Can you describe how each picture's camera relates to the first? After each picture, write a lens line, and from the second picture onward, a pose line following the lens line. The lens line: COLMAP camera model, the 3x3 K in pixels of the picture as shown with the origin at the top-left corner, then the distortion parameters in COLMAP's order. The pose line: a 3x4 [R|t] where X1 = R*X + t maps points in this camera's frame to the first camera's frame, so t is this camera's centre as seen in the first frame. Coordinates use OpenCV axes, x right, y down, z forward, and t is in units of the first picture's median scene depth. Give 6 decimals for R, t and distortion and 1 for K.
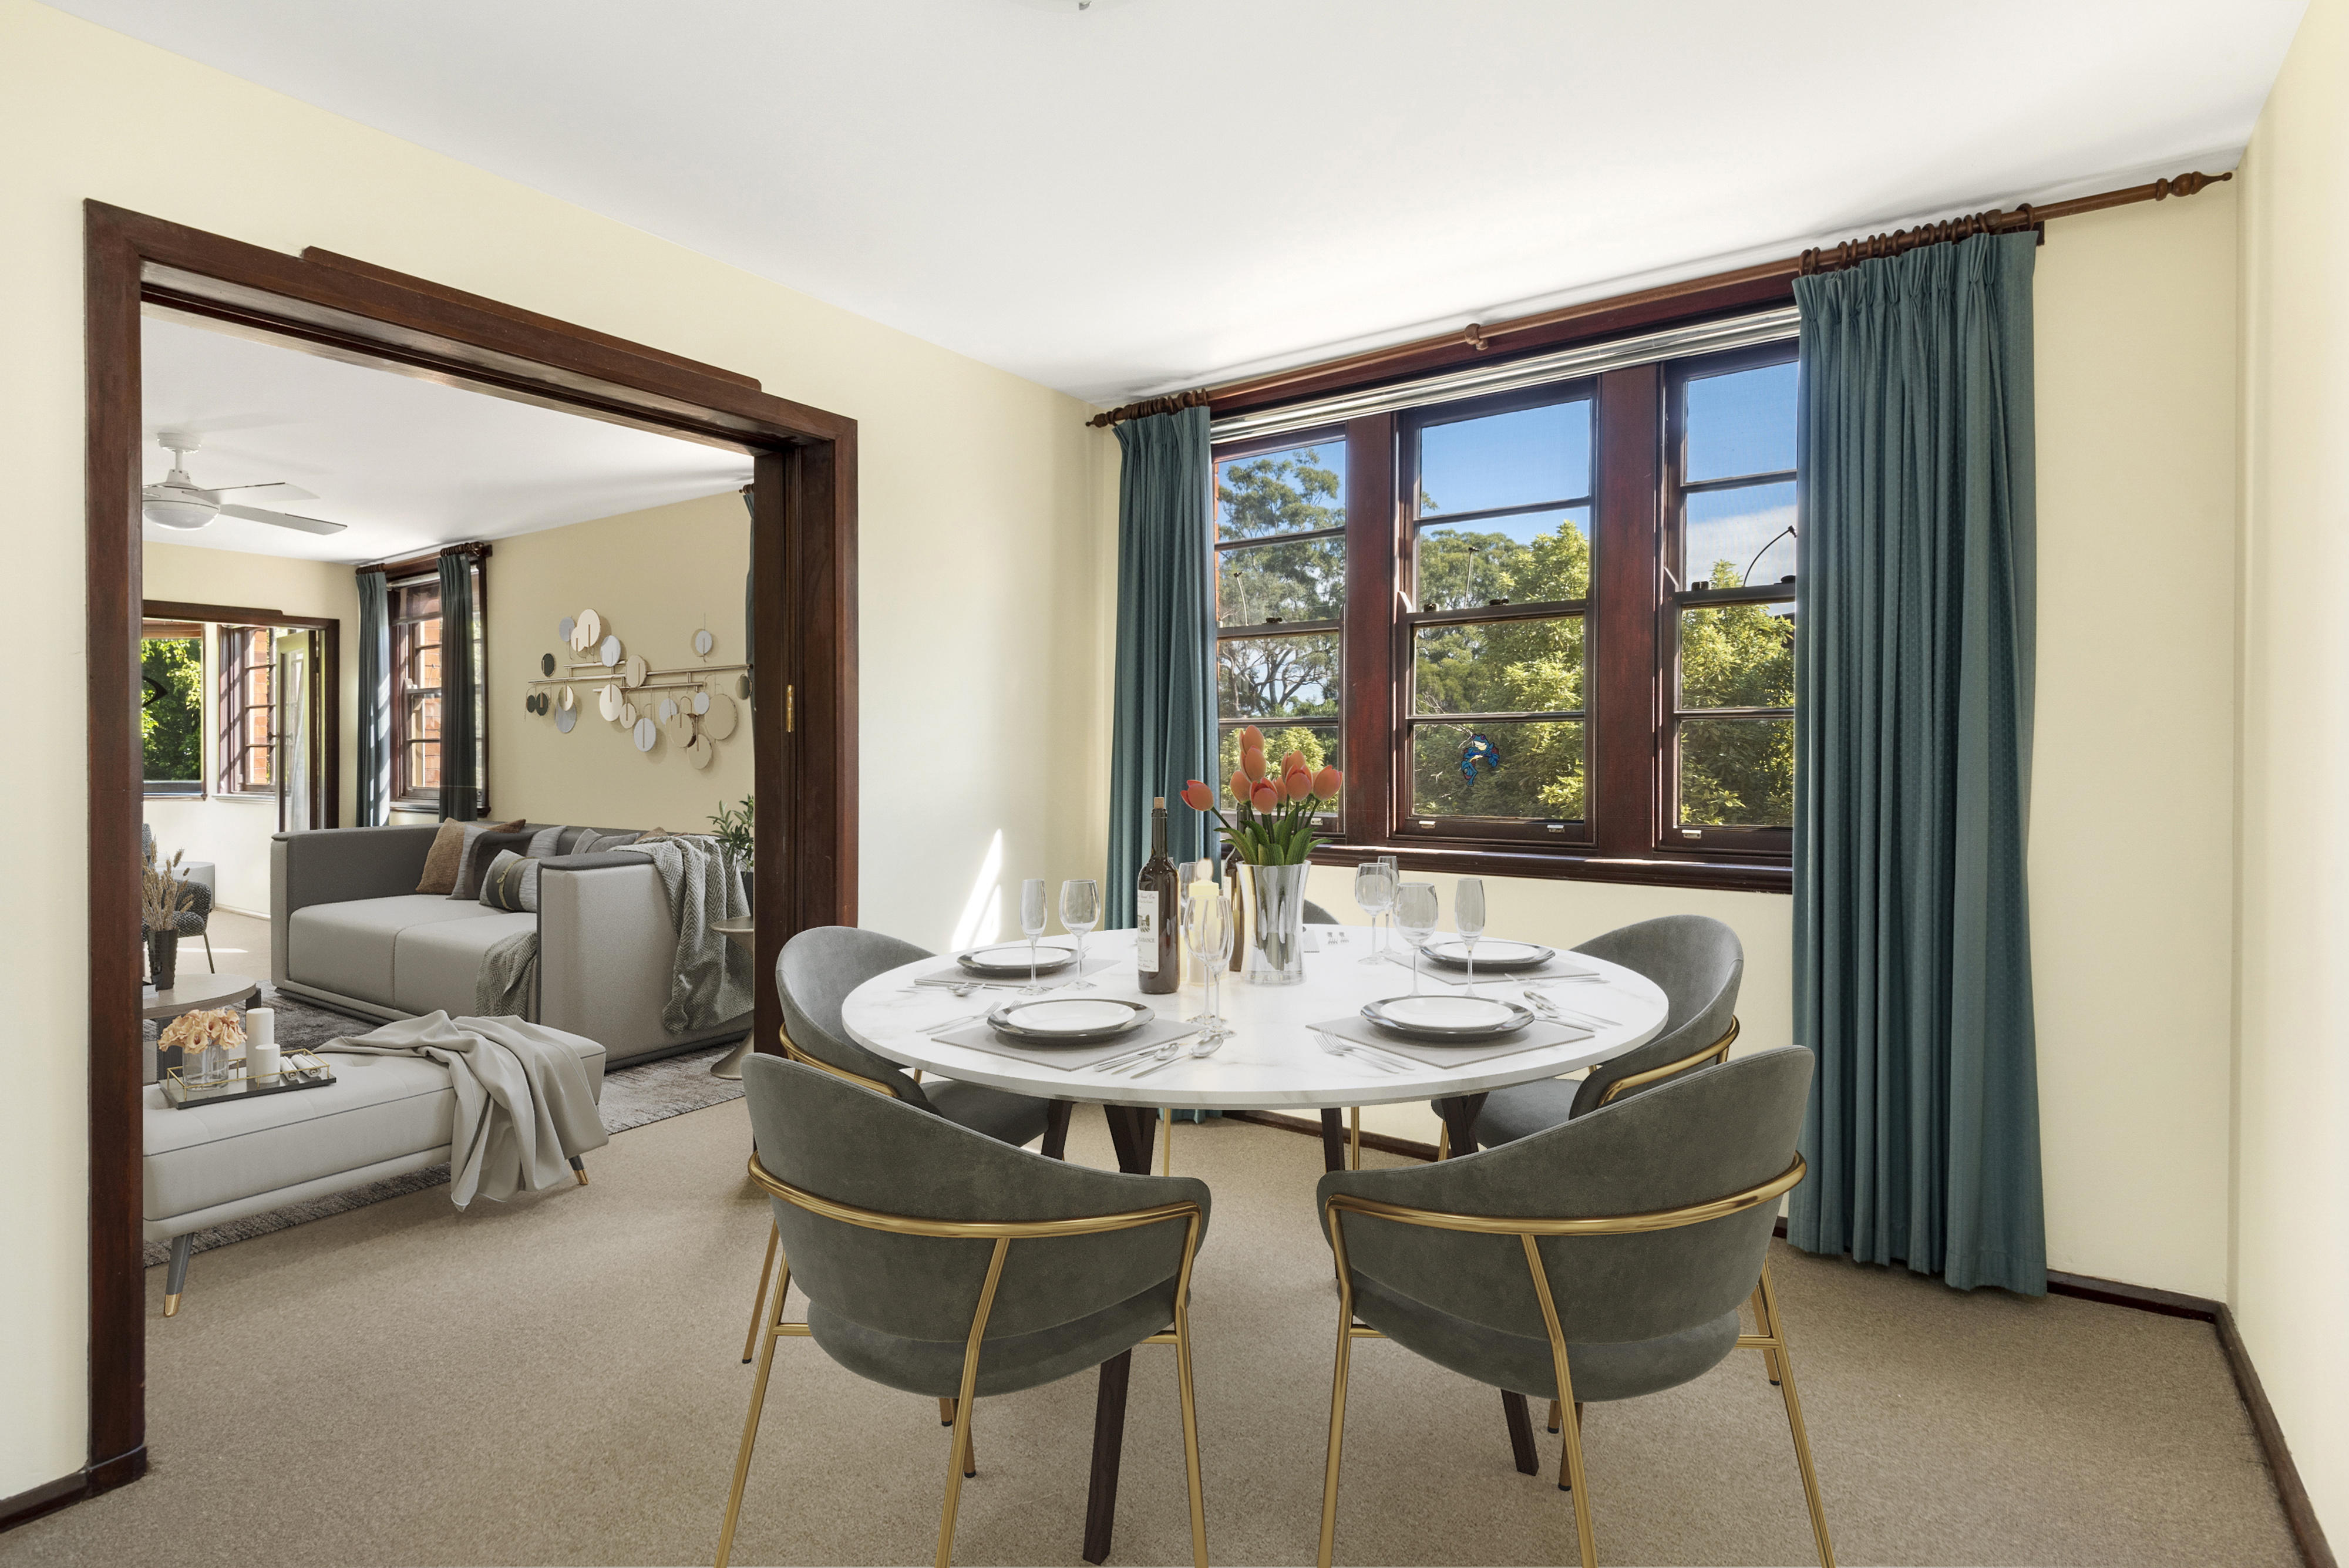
lens RADIAL K [[1175.6, 0, 1170.9], [0, 1175.6, 711.8], [0, 0, 1]] dist [-0.001944, 0.000124]
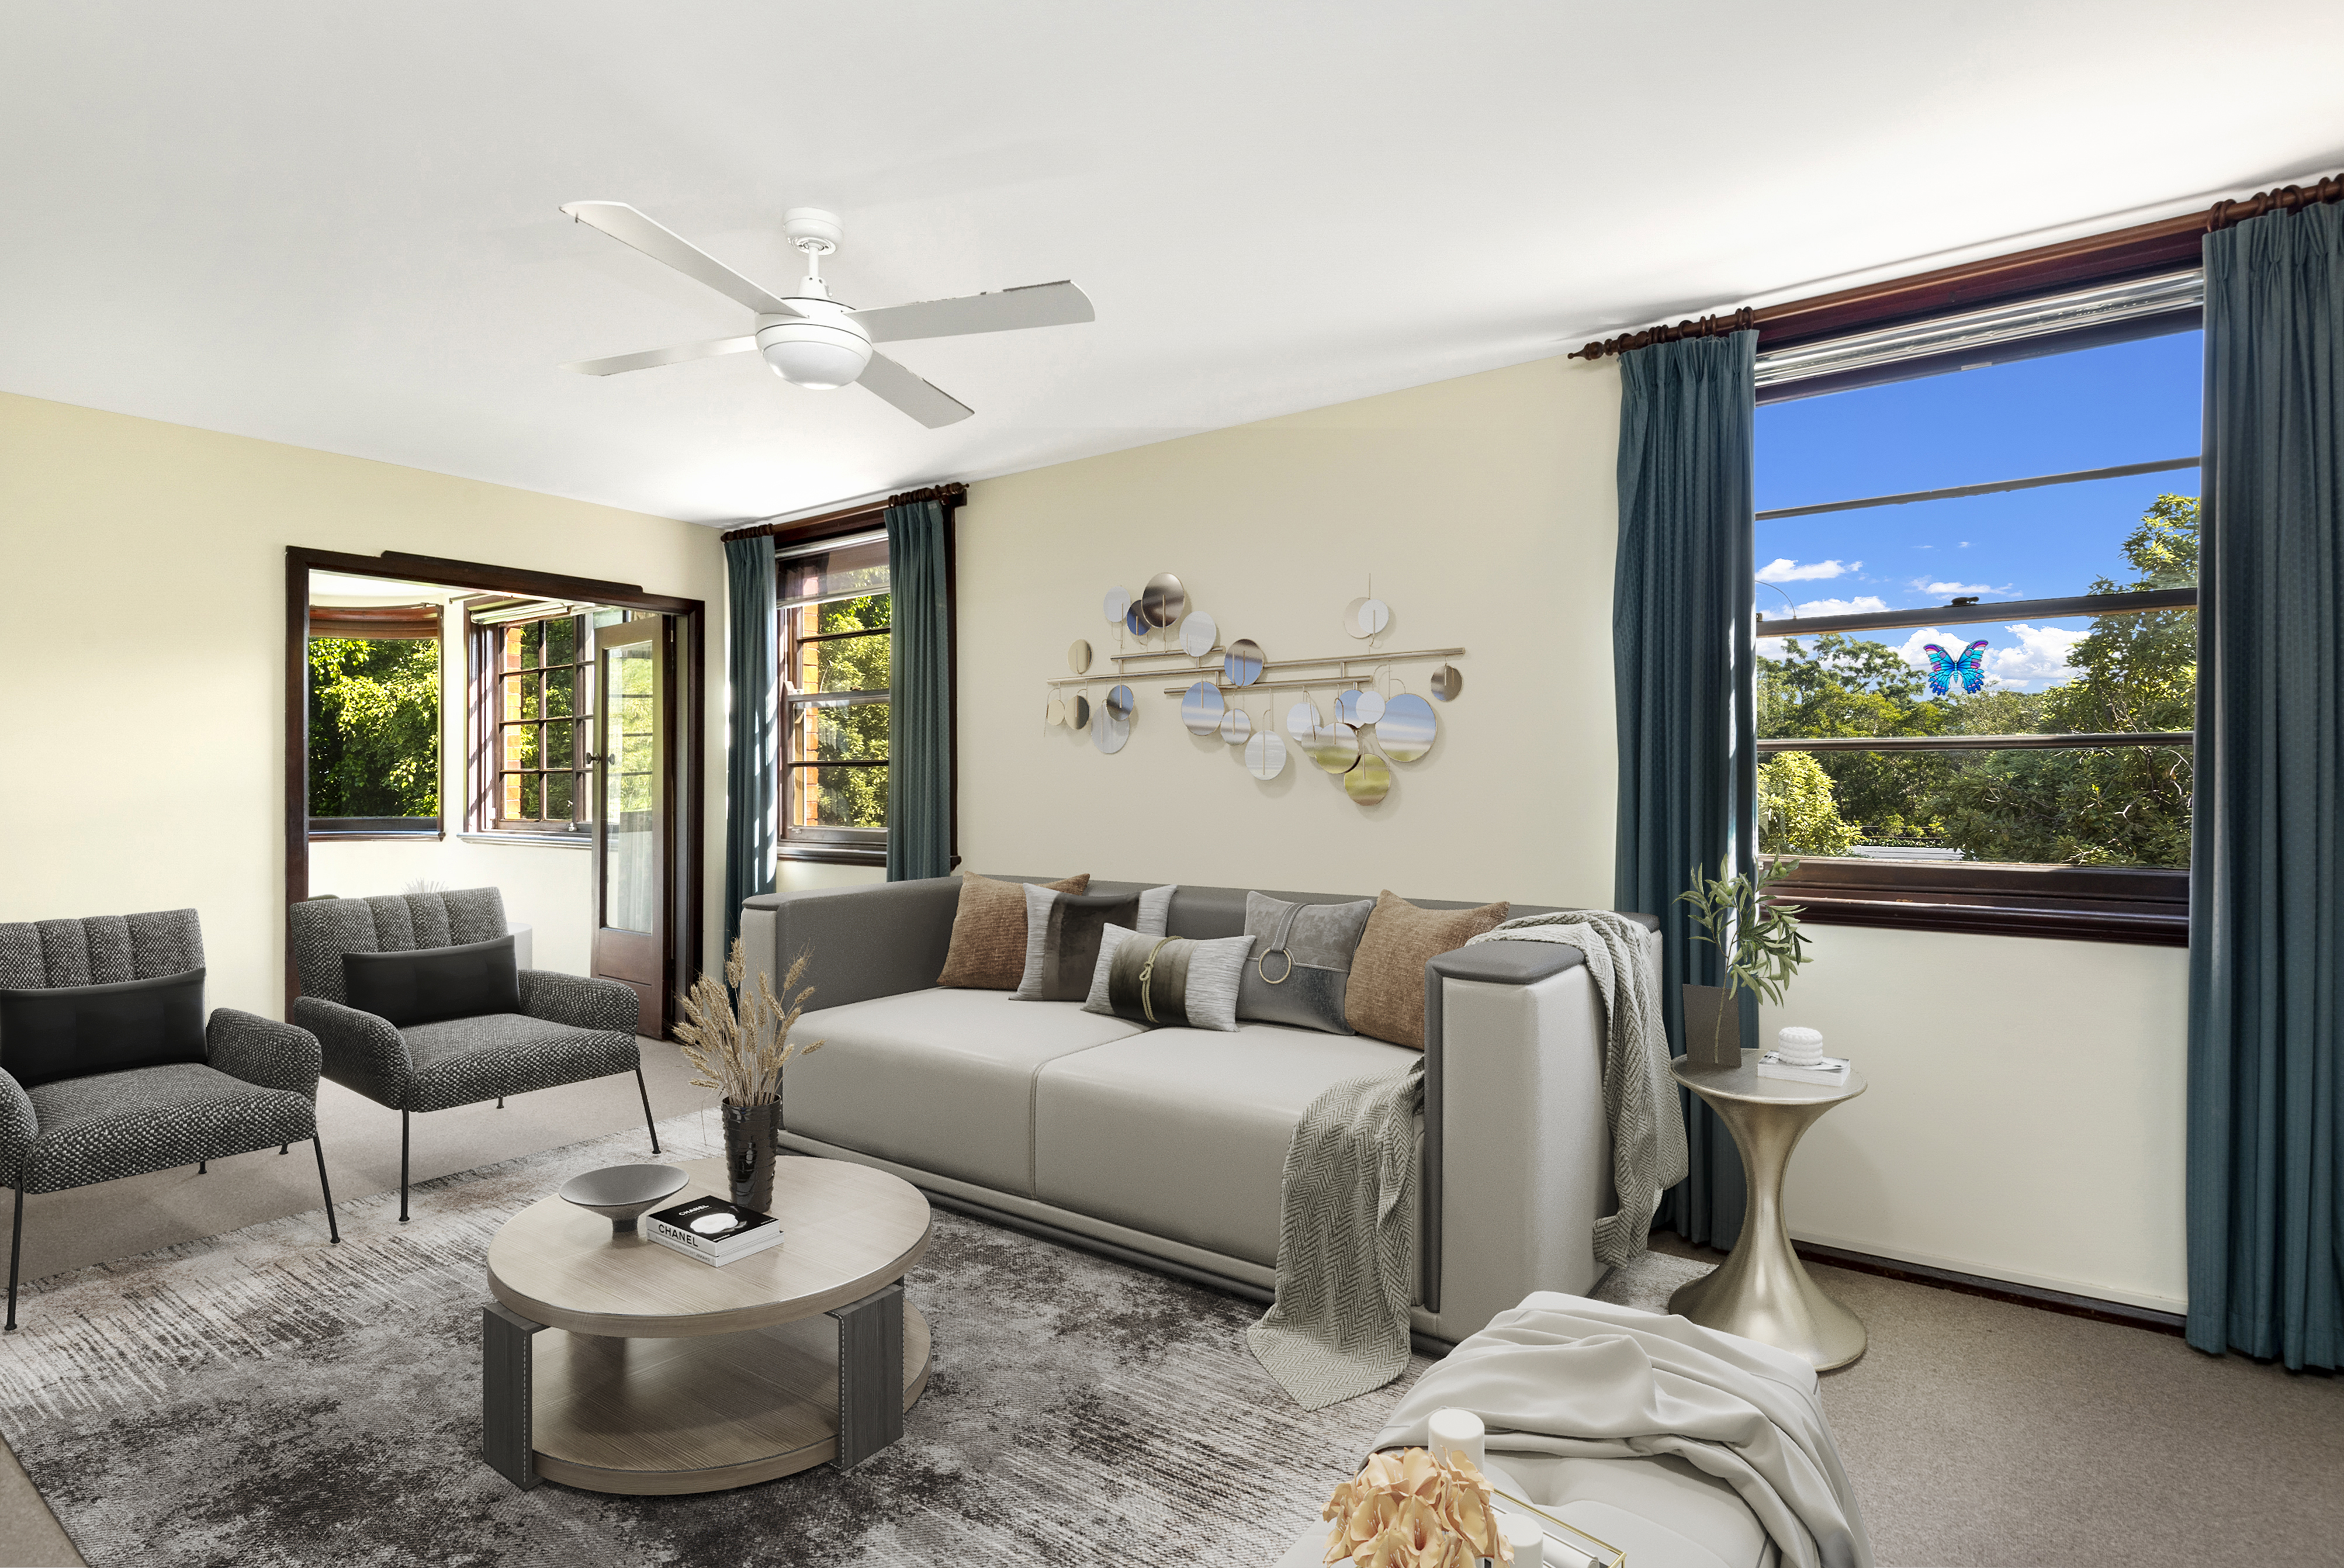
lens RADIAL K [[1138.7, 0, 1173.7], [0, 1138.7, 772.9], [0, 0, 1]] dist [-0.001267, -0.000207]
pose [[0.999994, -0.000102, 0.003467, -0.395595], [0.000015, 0.999685, 0.025088, 0.011225], [-0.003468, -0.025088, 0.999679, 0.264234]]
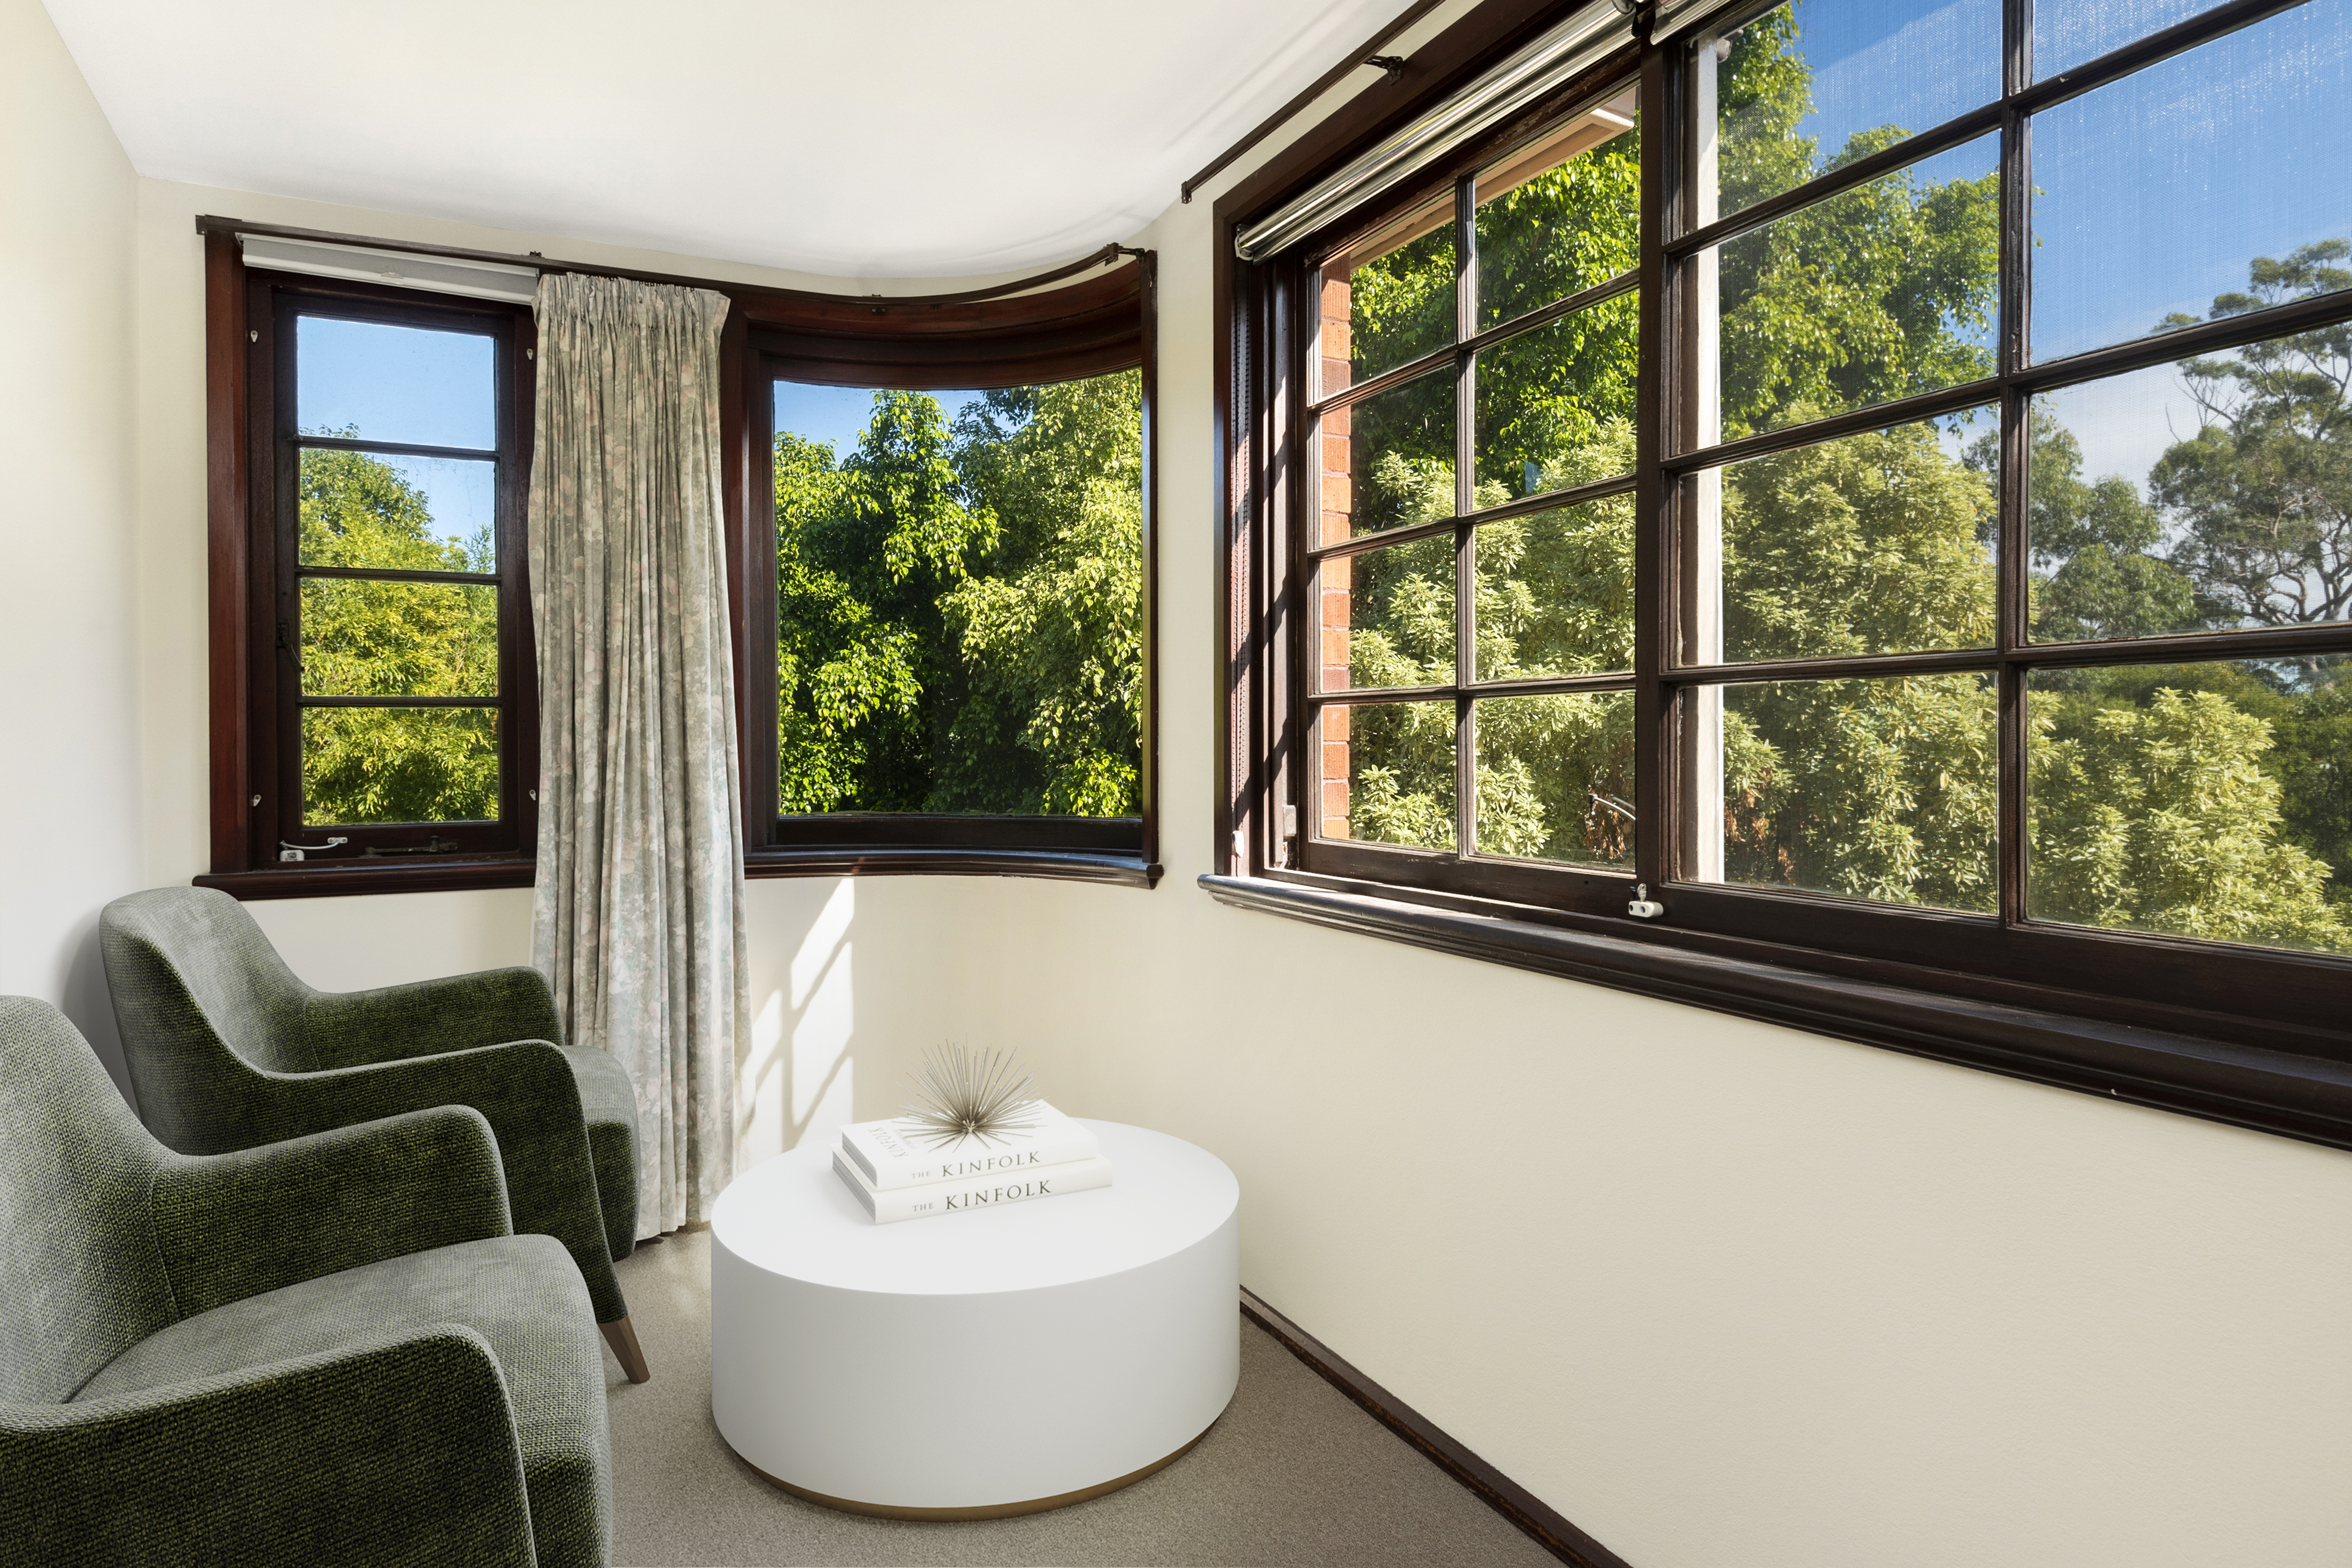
lens RADIAL K [[1359.5, 0, 1172.4], [0, 1359.5, 742.1], [0, 0, 1]] dist [-0.000330, -0.000046]
pose [[0.882565, -0.001105, -0.470189, -0.803025], [0.017525, 0.999380, 0.030548, 0.033321], [0.469864, -0.035201, 0.882037, 0.850361]]
